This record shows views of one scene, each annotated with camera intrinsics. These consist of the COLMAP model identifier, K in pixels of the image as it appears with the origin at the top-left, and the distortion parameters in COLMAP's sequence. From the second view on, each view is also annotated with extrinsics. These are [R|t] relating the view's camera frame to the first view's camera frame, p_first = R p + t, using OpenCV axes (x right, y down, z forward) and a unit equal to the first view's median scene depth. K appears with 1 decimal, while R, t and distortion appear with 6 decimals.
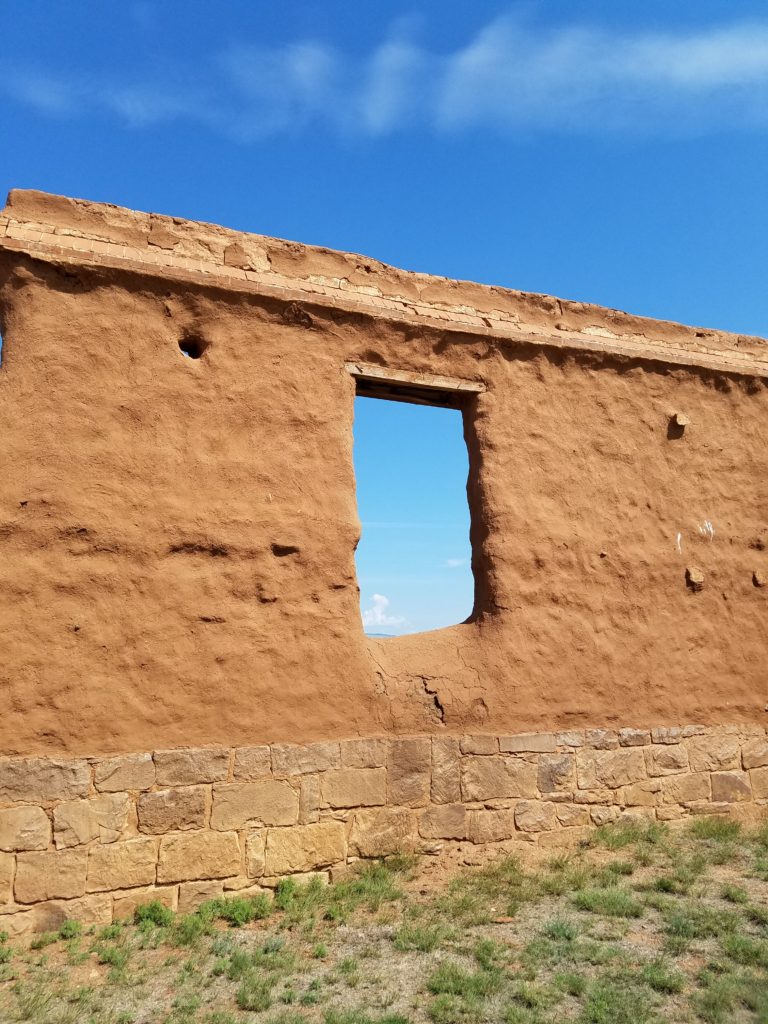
lens RADIAL K [[789.1, 0, 367.7], [0, 789.1, 507.1], [0, 0, 1]] dist [0.242256, -0.478128]
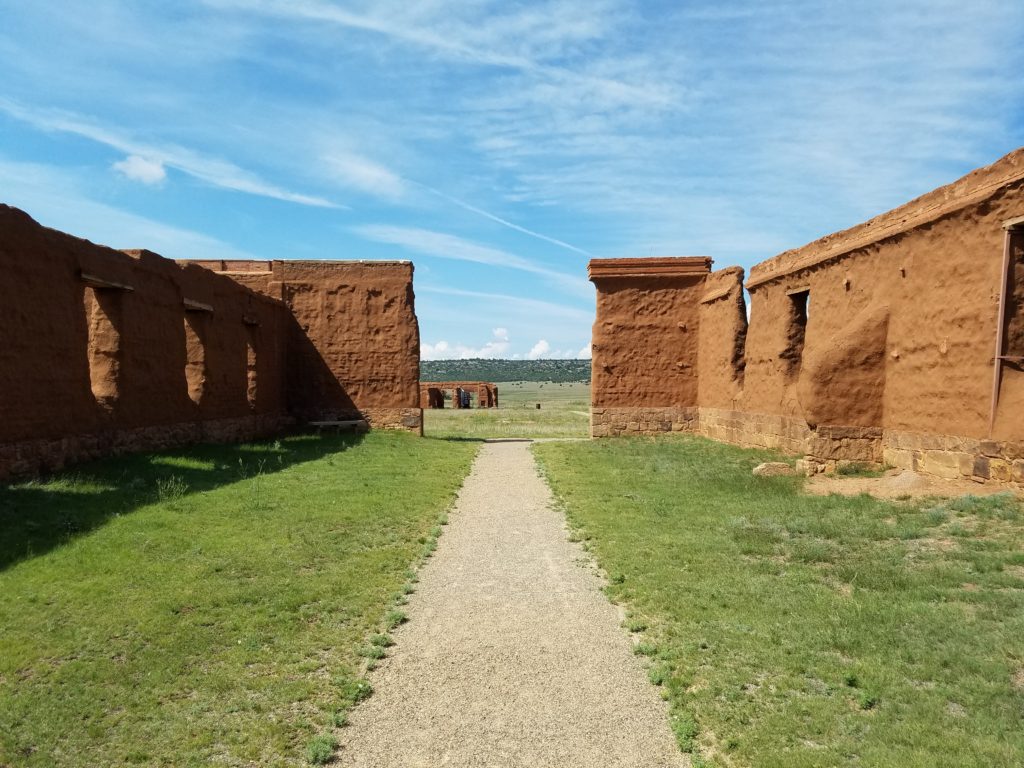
lens RADIAL K [[789.1, 0, 511.0], [0, 789.1, 399.1], [0, 0, 1]] dist [0.242256, -0.478128]
pose [[-0.345369, 0.026064, -0.938105, 3.293471], [0.174593, 0.983947, -0.036940, 0.143791], [0.922083, -0.176545, -0.344376, 1.095671]]
